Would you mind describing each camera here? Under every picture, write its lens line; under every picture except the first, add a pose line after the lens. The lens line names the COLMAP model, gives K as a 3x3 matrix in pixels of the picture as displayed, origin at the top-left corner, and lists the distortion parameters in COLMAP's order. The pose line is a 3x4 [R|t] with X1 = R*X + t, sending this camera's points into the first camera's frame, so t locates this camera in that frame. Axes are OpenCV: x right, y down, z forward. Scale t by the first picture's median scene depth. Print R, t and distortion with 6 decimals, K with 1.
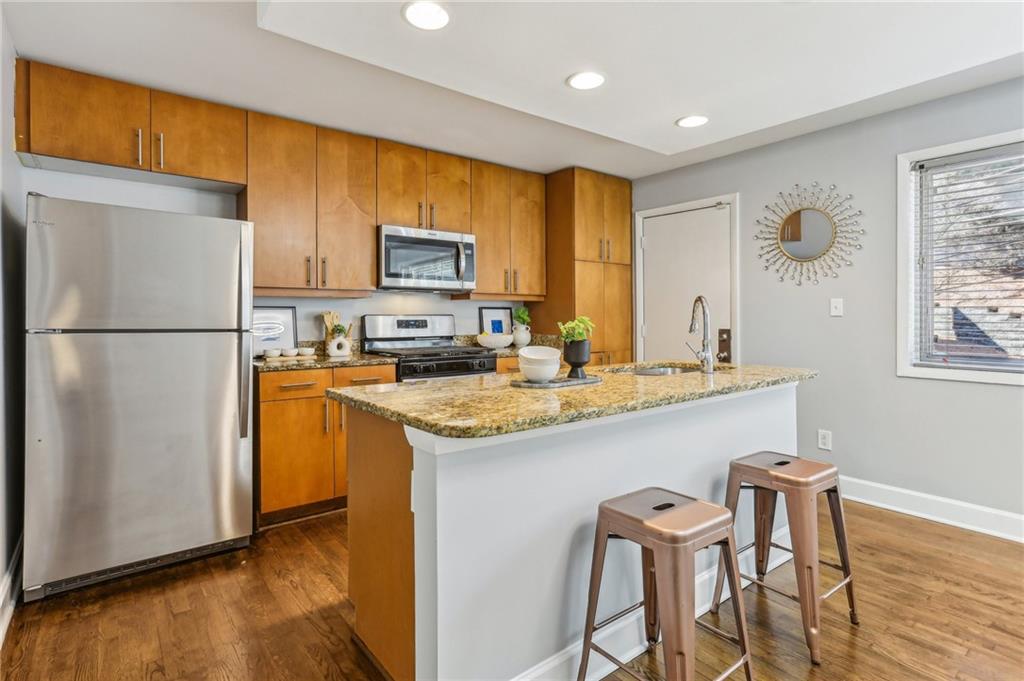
lens RADIAL K [[528.4, 0, 509.2], [0, 528.4, 317.9], [0, 0, 1]] dist [-0.000624, 0.000655]
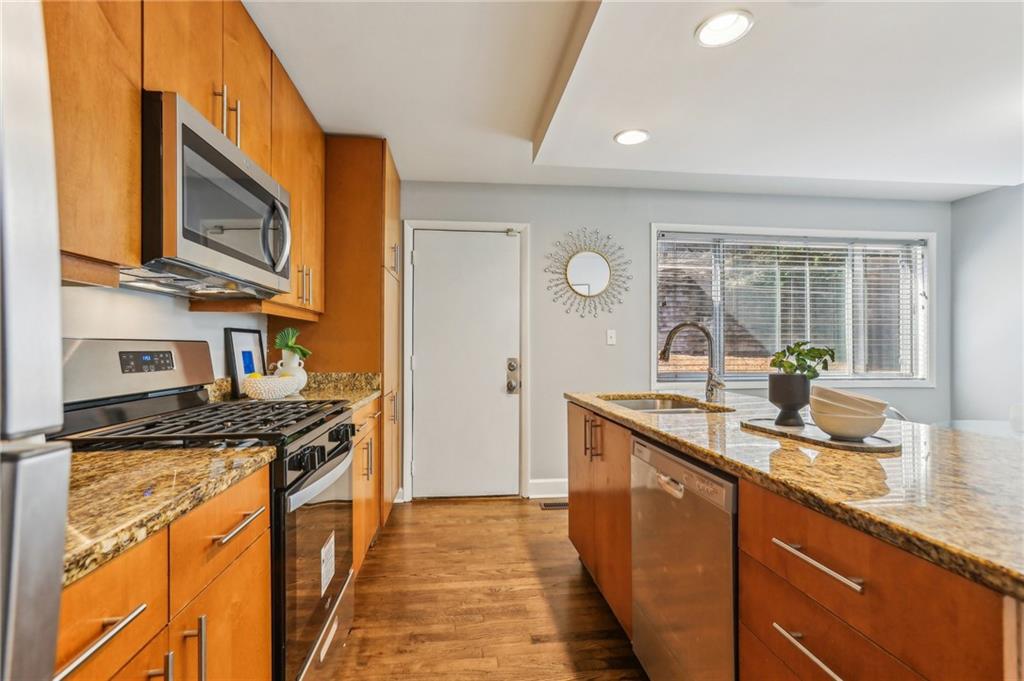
lens RADIAL K [[473.2, 0, 511.7], [0, 473.2, 353.2], [0, 0, 1]] dist [0.000864, 0.000537]
pose [[0.518011, -0.011081, 0.855302, -0.409136], [0.005495, 0.999939, 0.009627, 0.003913], [-0.855356, -0.000287, 0.518040, 0.620569]]
